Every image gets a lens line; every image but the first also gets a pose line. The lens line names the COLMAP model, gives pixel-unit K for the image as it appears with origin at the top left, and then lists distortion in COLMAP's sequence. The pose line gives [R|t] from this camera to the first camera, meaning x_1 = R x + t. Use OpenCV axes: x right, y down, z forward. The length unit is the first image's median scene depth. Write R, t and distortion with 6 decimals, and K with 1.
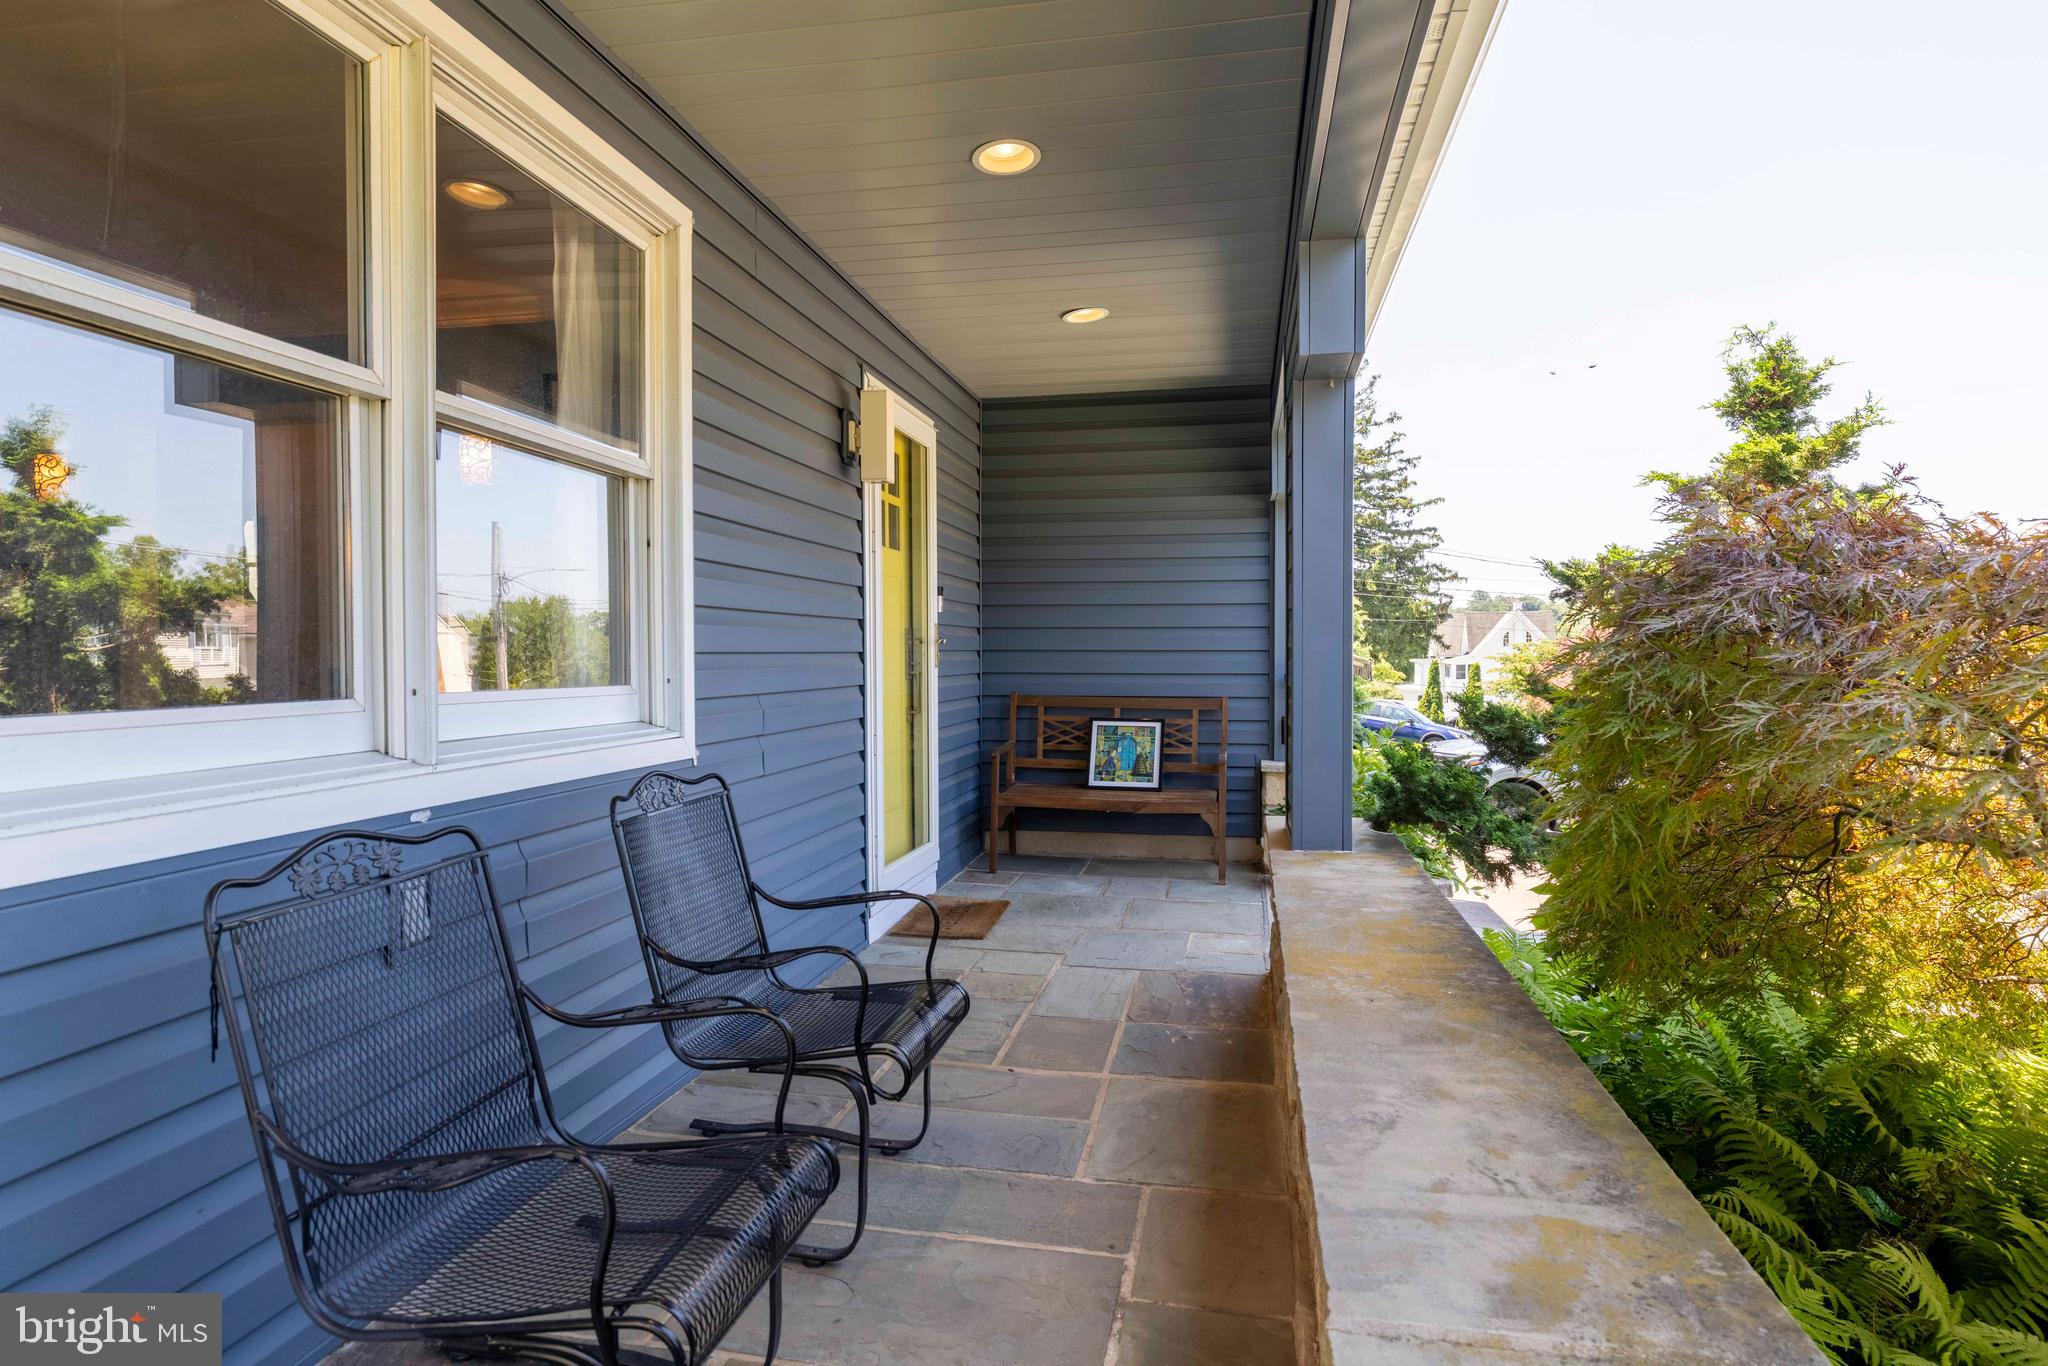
lens RADIAL K [[1089.3, 0, 1015.4], [0, 1089.3, 677.6], [0, 0, 1]] dist [0.001057, -0.000481]
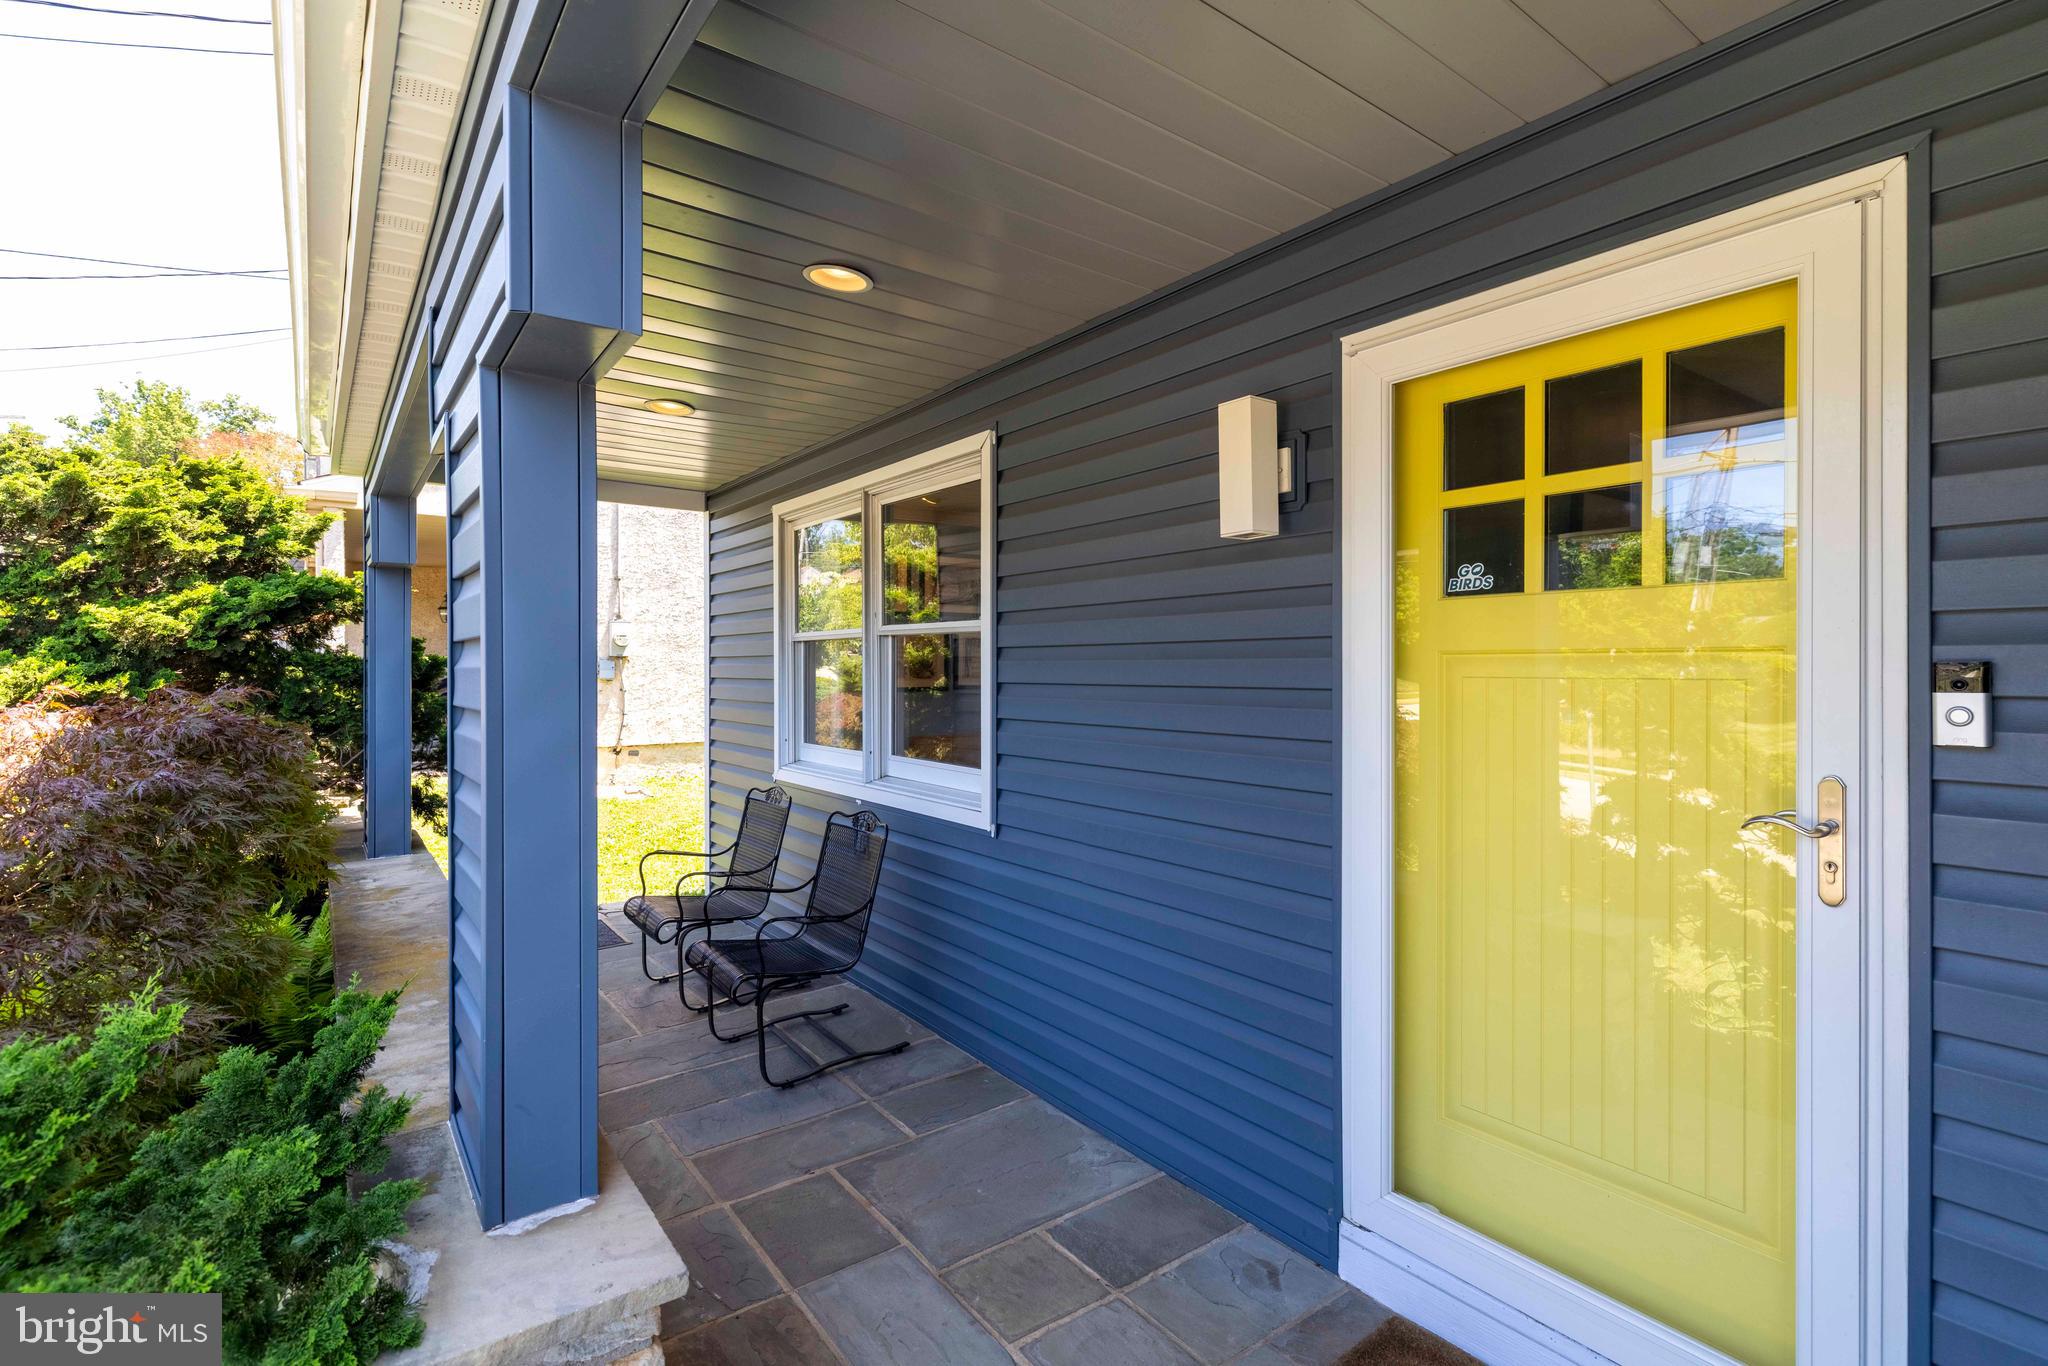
lens RADIAL K [[972.8, 0, 1008.4], [0, 972.8, 670.0], [0, 0, 1]] dist [0.002998, 0.000355]
pose [[-0.675652, 0.000473, -0.737220, 0.518469], [-0.014817, 0.999789, 0.014222, -0.127287], [0.737071, 0.020533, -0.675503, 1.647844]]
